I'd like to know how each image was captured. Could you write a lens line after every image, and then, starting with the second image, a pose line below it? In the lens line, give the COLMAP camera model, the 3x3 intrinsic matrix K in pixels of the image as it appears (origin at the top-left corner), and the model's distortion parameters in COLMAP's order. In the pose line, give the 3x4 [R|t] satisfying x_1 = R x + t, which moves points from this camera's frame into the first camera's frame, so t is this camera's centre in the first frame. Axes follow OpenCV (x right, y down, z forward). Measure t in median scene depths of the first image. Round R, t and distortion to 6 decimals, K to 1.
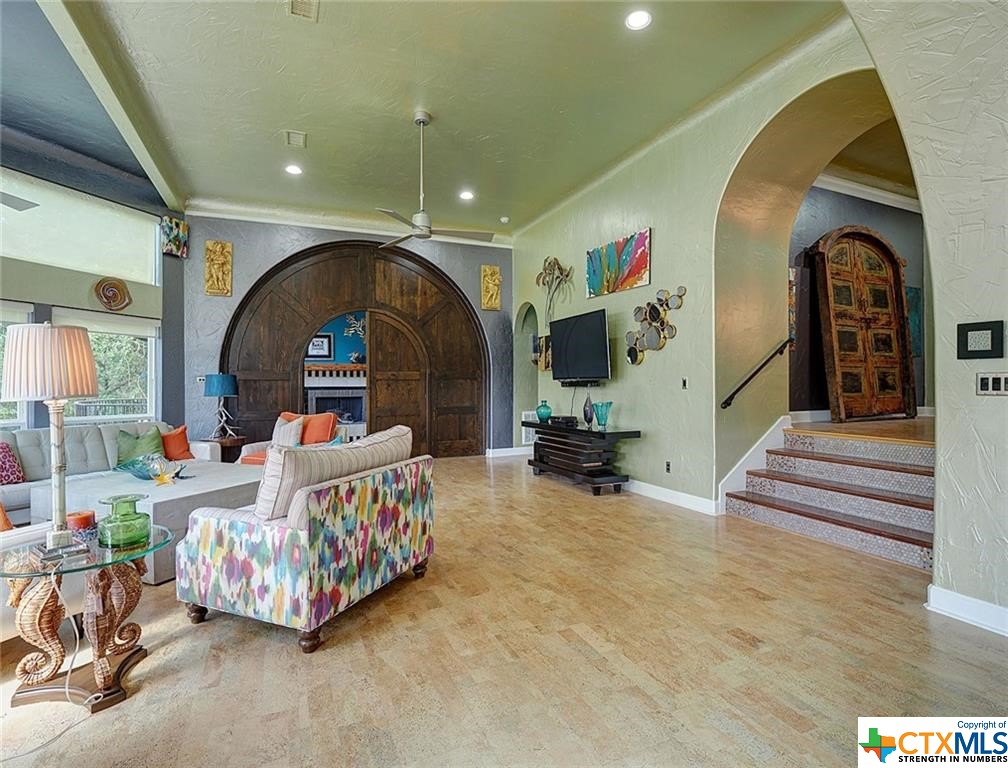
lens RADIAL K [[513.4, 0, 504.0], [0, 513.4, 384.0], [0, 0, 1]] dist [-0.003237, -0.000452]
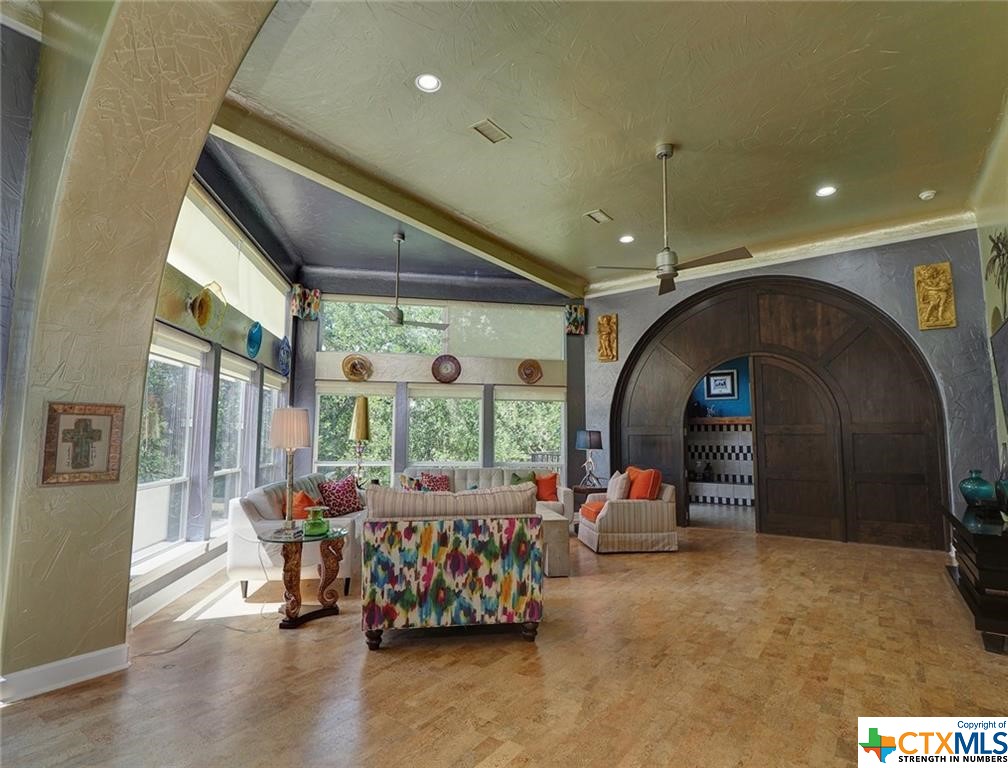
lens RADIAL K [[534.1, 0, 504.0], [0, 534.1, 384.0], [0, 0, 1]] dist [-0.002892, -0.001043]
pose [[0.480938, -0.082555, -0.872859, 0.781580], [-0.005009, 0.995282, -0.096893, -0.009766], [0.876740, 0.050971, 0.478256, 0.478893]]
